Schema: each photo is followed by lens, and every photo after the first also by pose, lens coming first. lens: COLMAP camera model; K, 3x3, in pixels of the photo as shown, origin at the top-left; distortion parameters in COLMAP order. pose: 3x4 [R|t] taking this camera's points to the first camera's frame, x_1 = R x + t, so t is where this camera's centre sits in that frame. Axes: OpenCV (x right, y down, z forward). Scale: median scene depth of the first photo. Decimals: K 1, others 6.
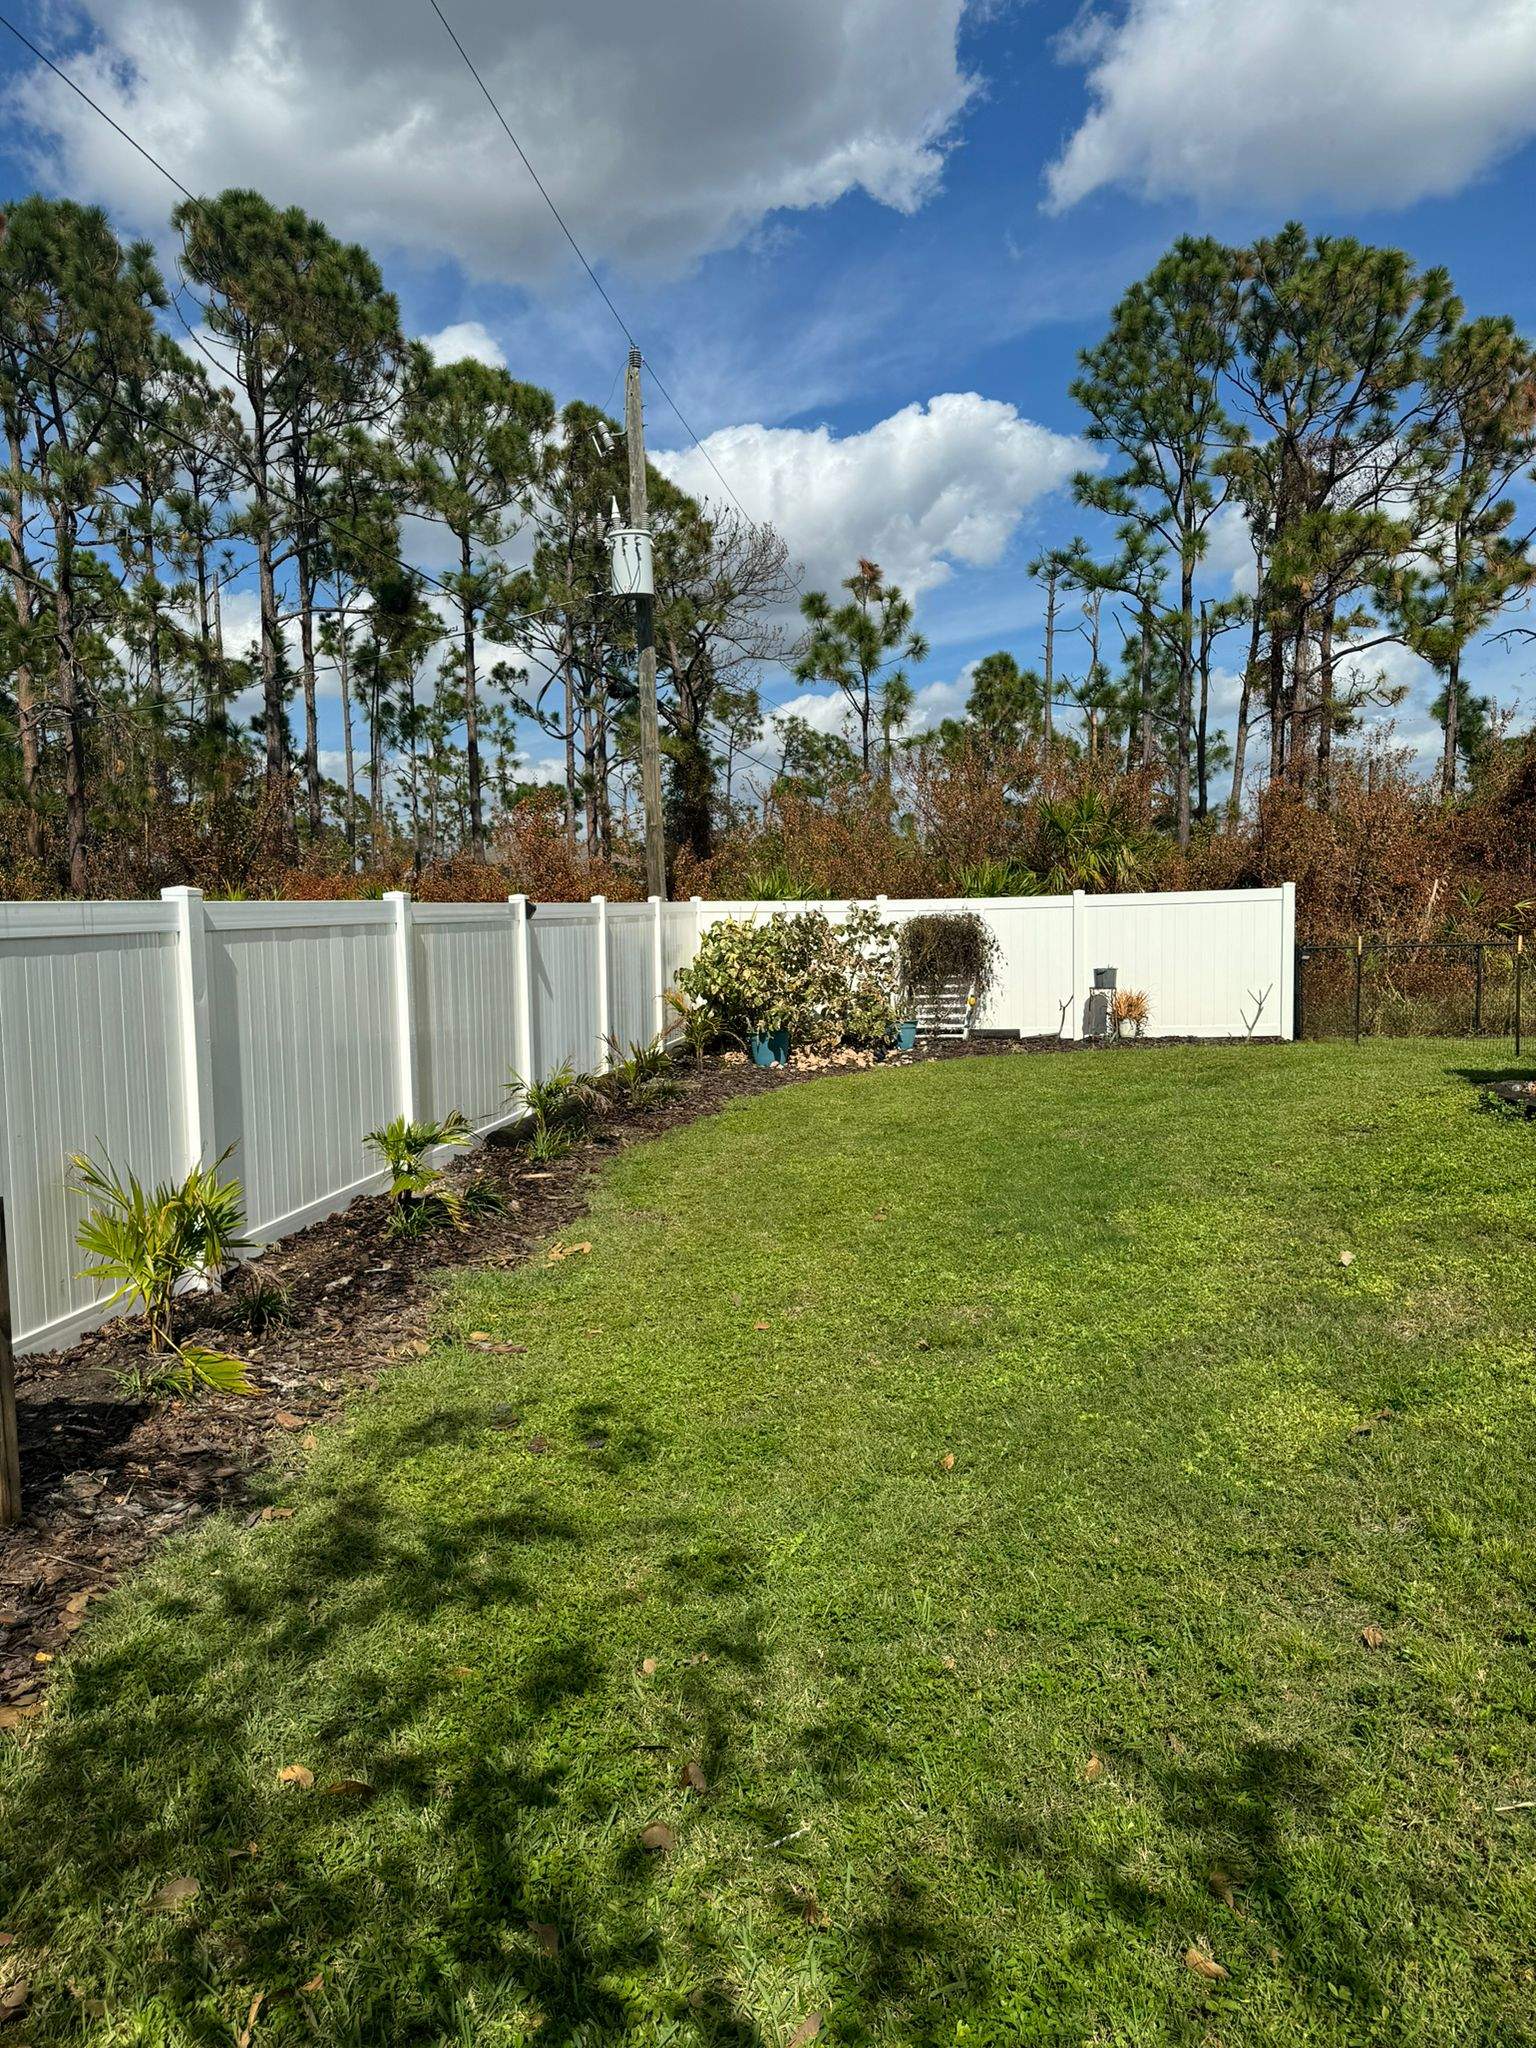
lens RADIAL K [[1510.8, 0, 761.7], [0, 1510.8, 1017.8], [0, 0, 1]] dist [0.131695, -0.173866]
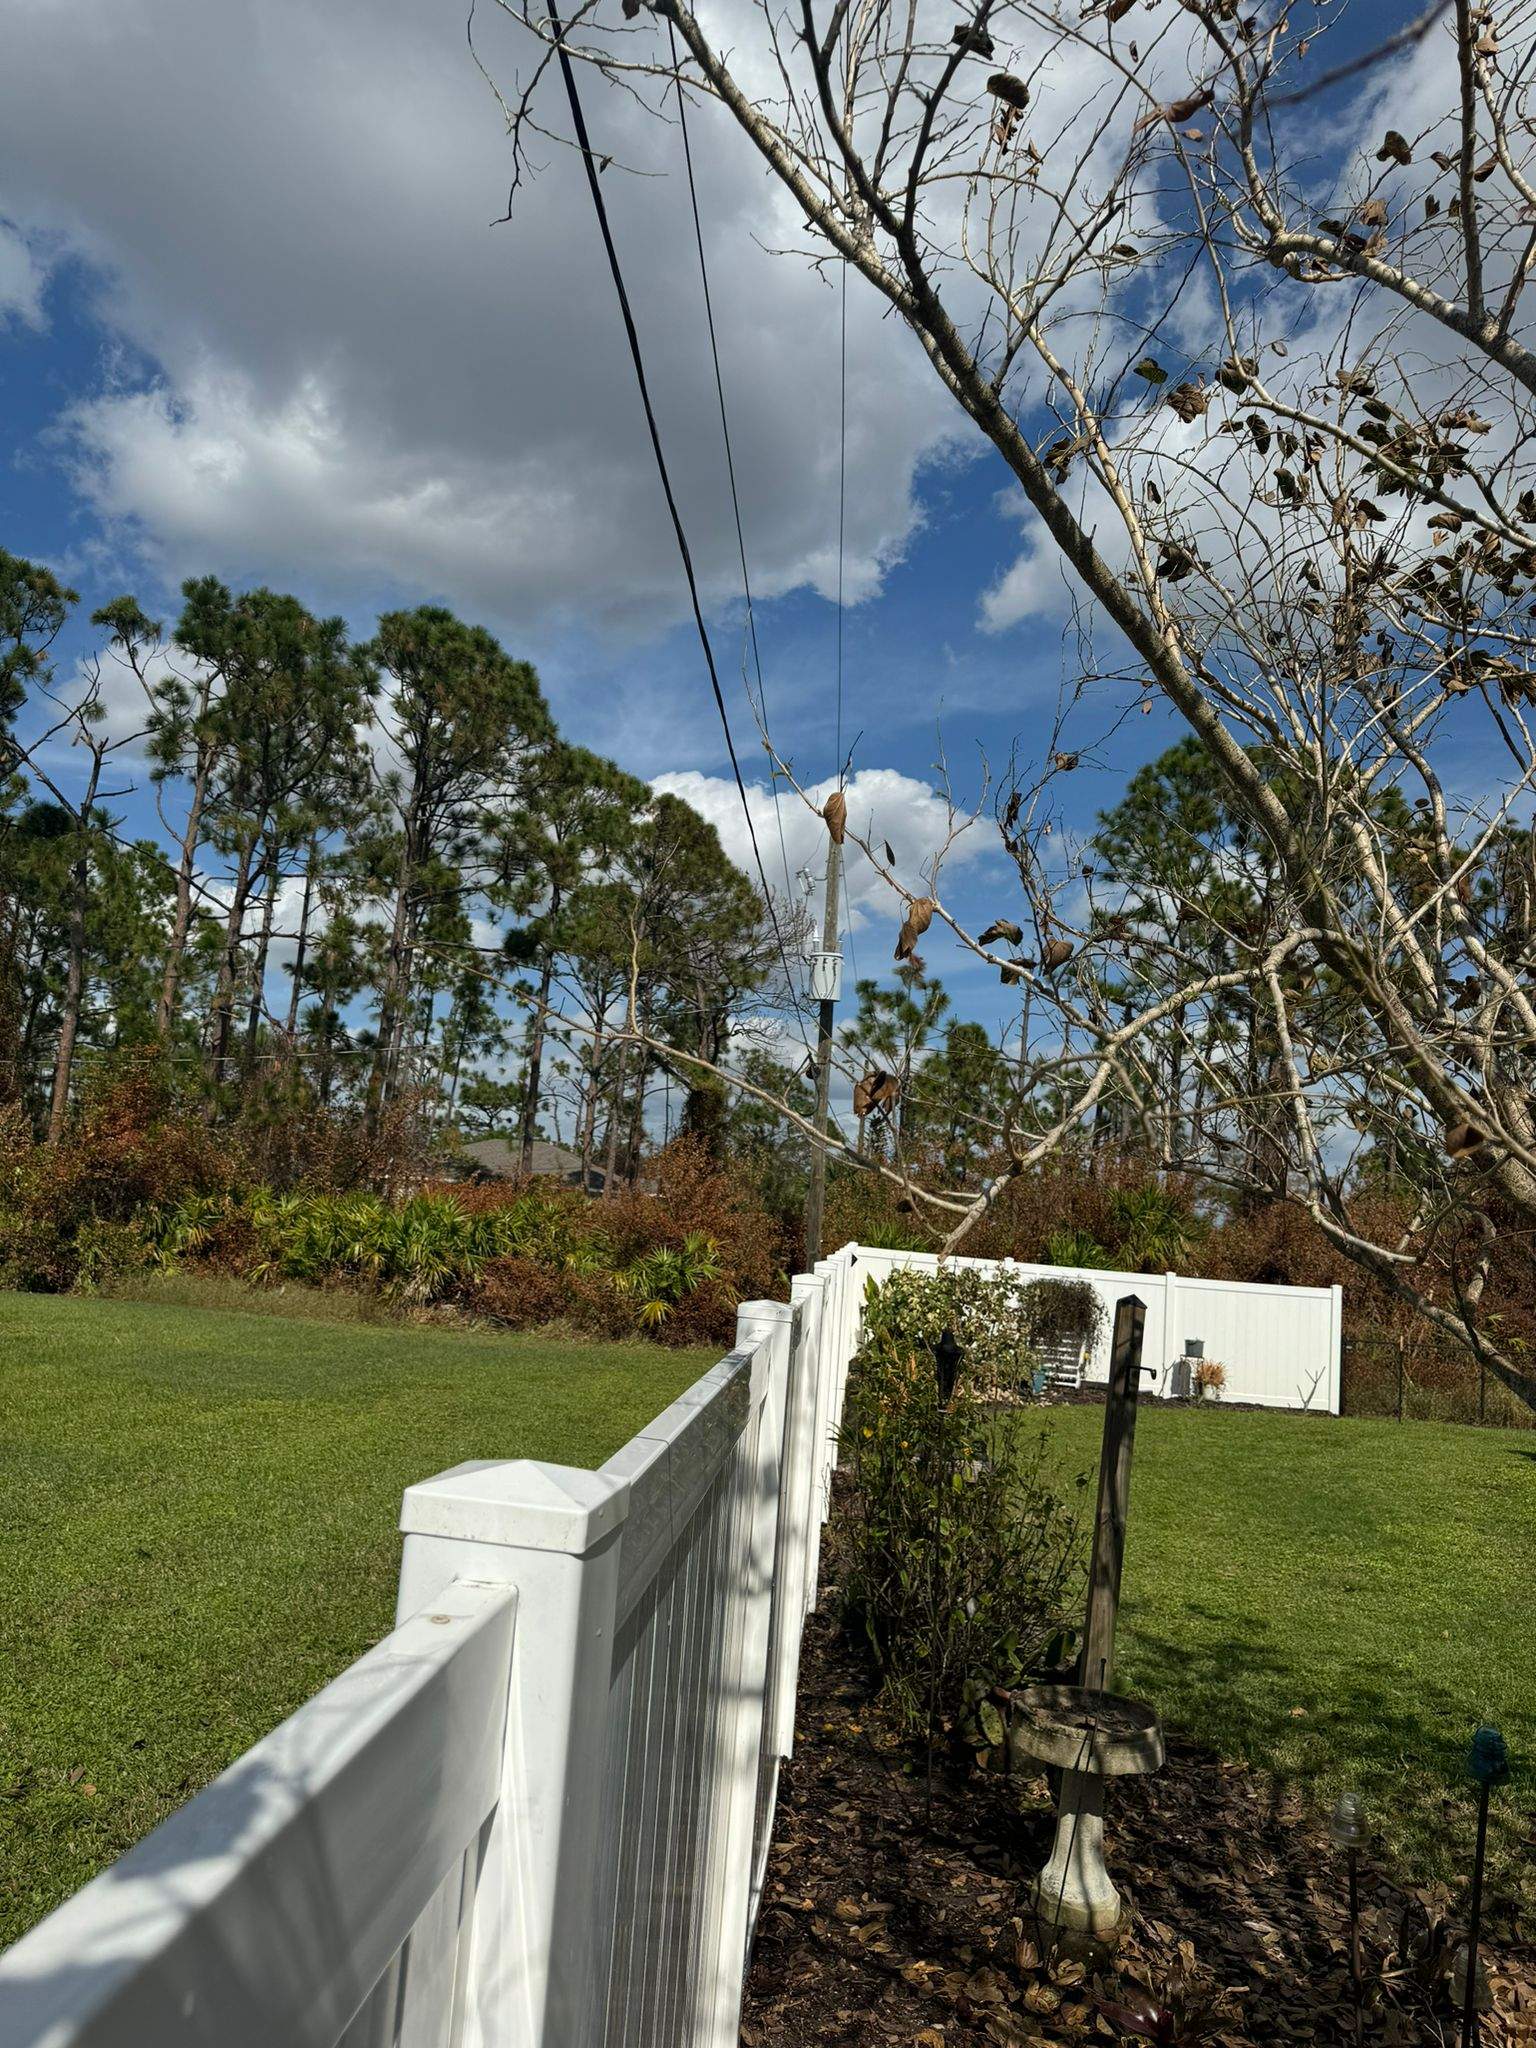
lens RADIAL K [[1510.8, 0, 761.7], [0, 1510.8, 1017.8], [0, 0, 1]] dist [0.131695, -0.173866]
pose [[0.991695, 0.108613, 0.068872, -0.133397], [-0.092422, 0.974255, -0.205636, 0.000263], [-0.089433, 0.197563, 0.976202, -0.130699]]
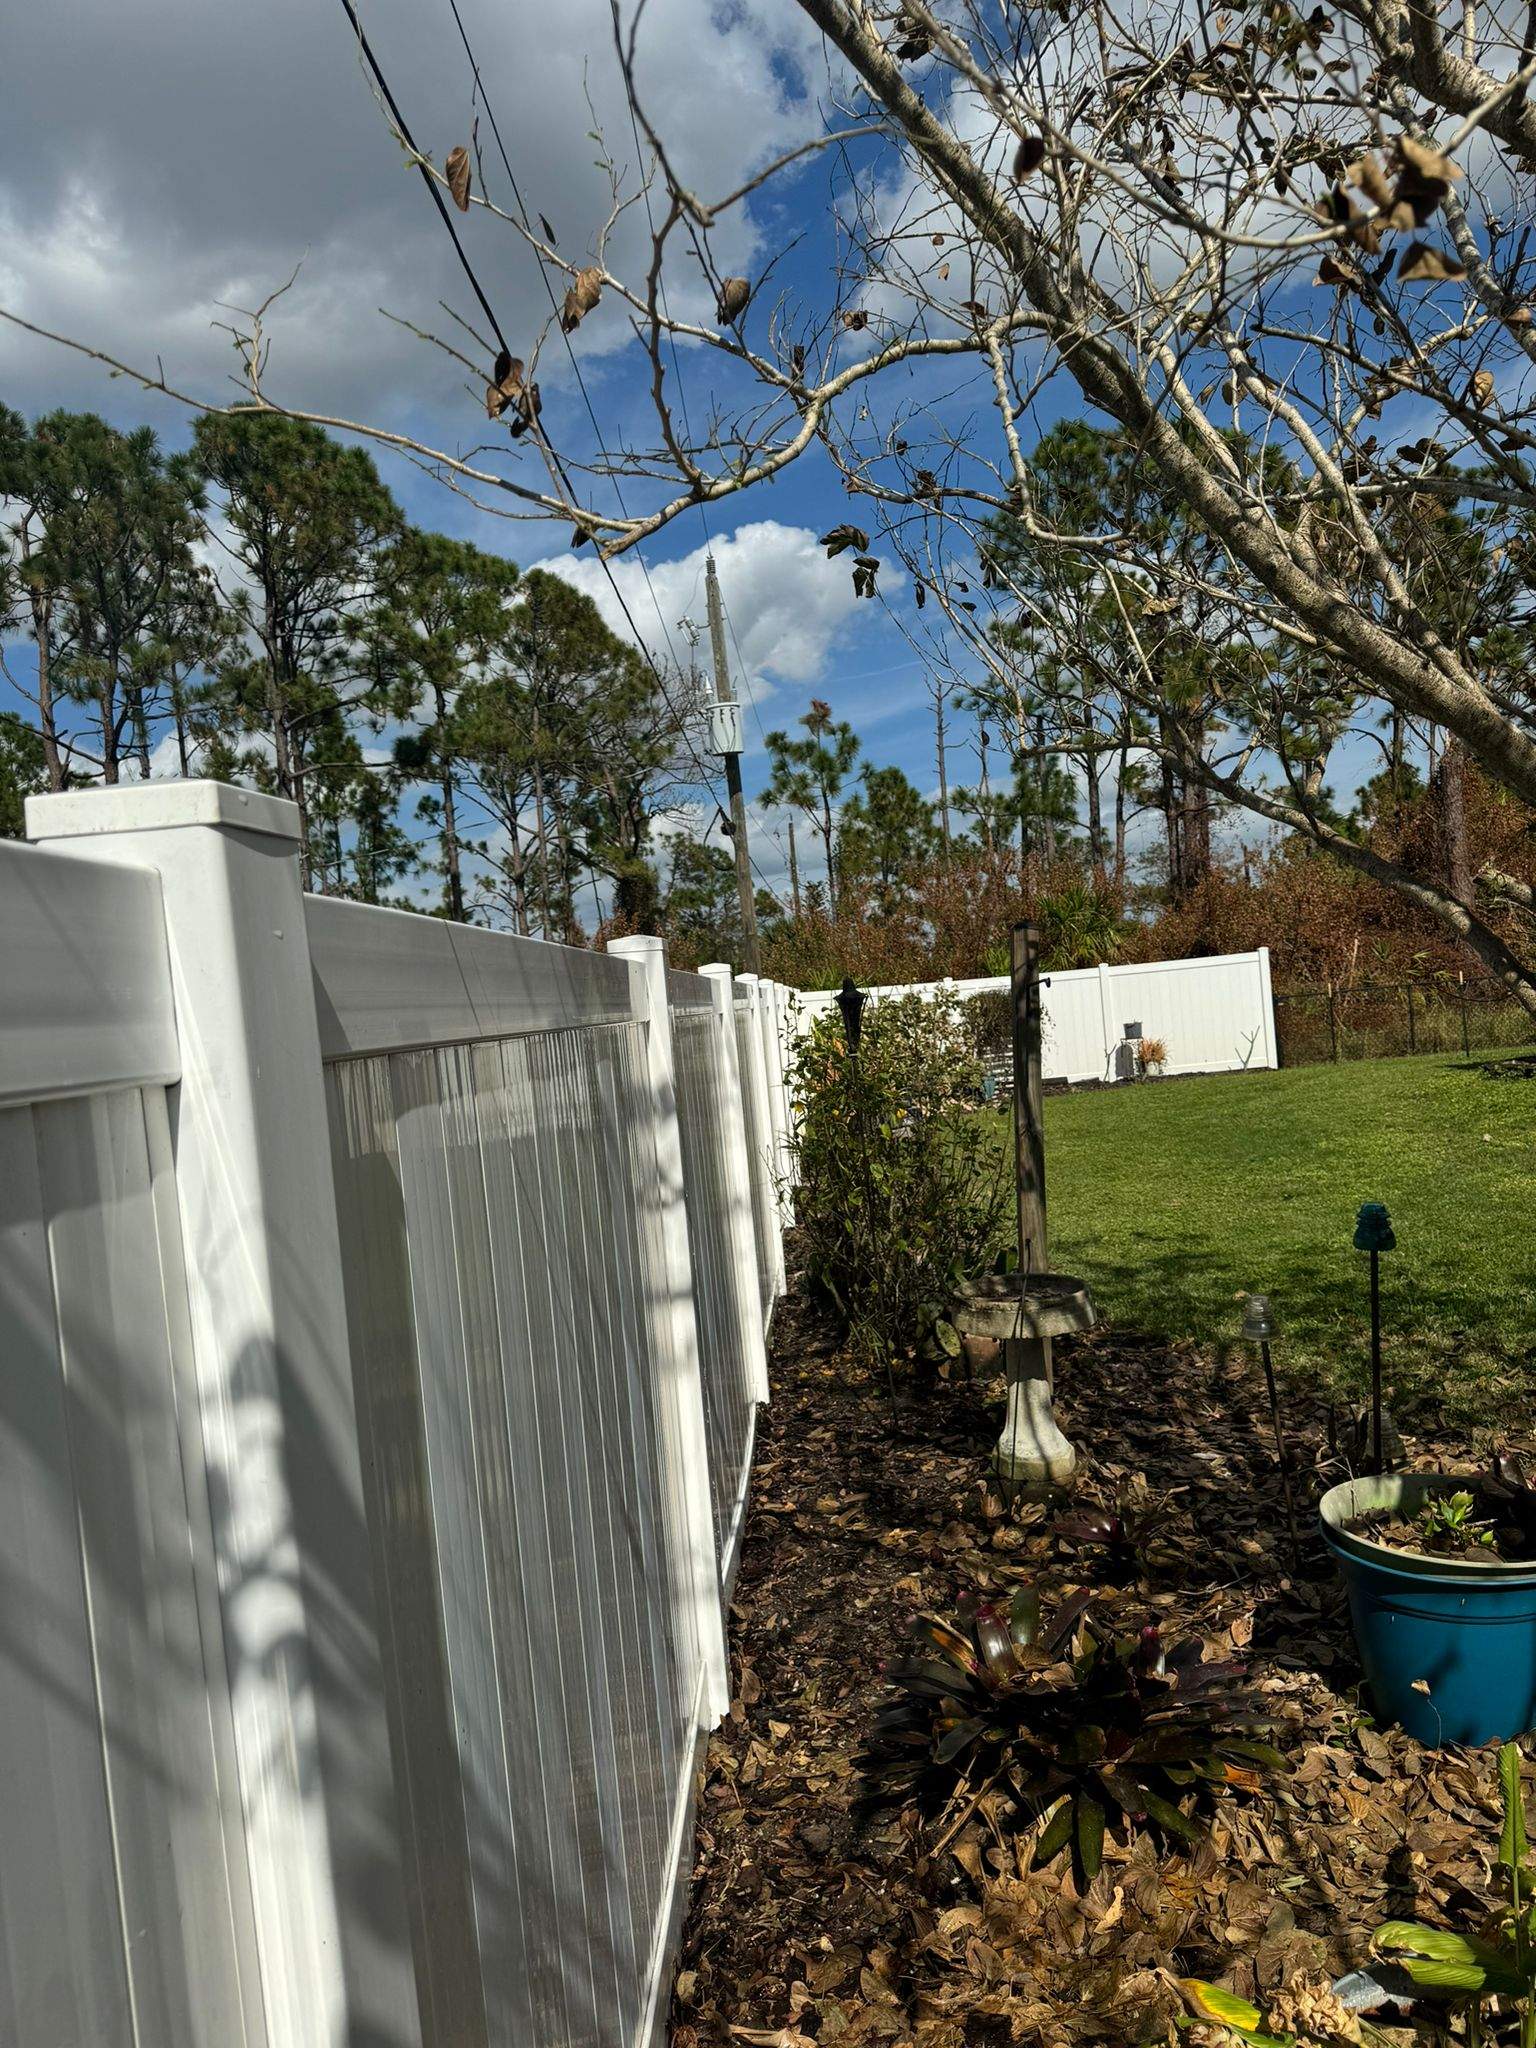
lens RADIAL K [[1506.5, 0, 784.6], [0, 1506.5, 1035.9], [0, 0, 1]] dist [0.212299, -0.460630]
pose [[0.989640, -0.071439, 0.124536, -0.125903], [0.078508, 0.995514, -0.052803, 0.012809], [-0.120205, 0.062033, 0.990809, -0.128060]]
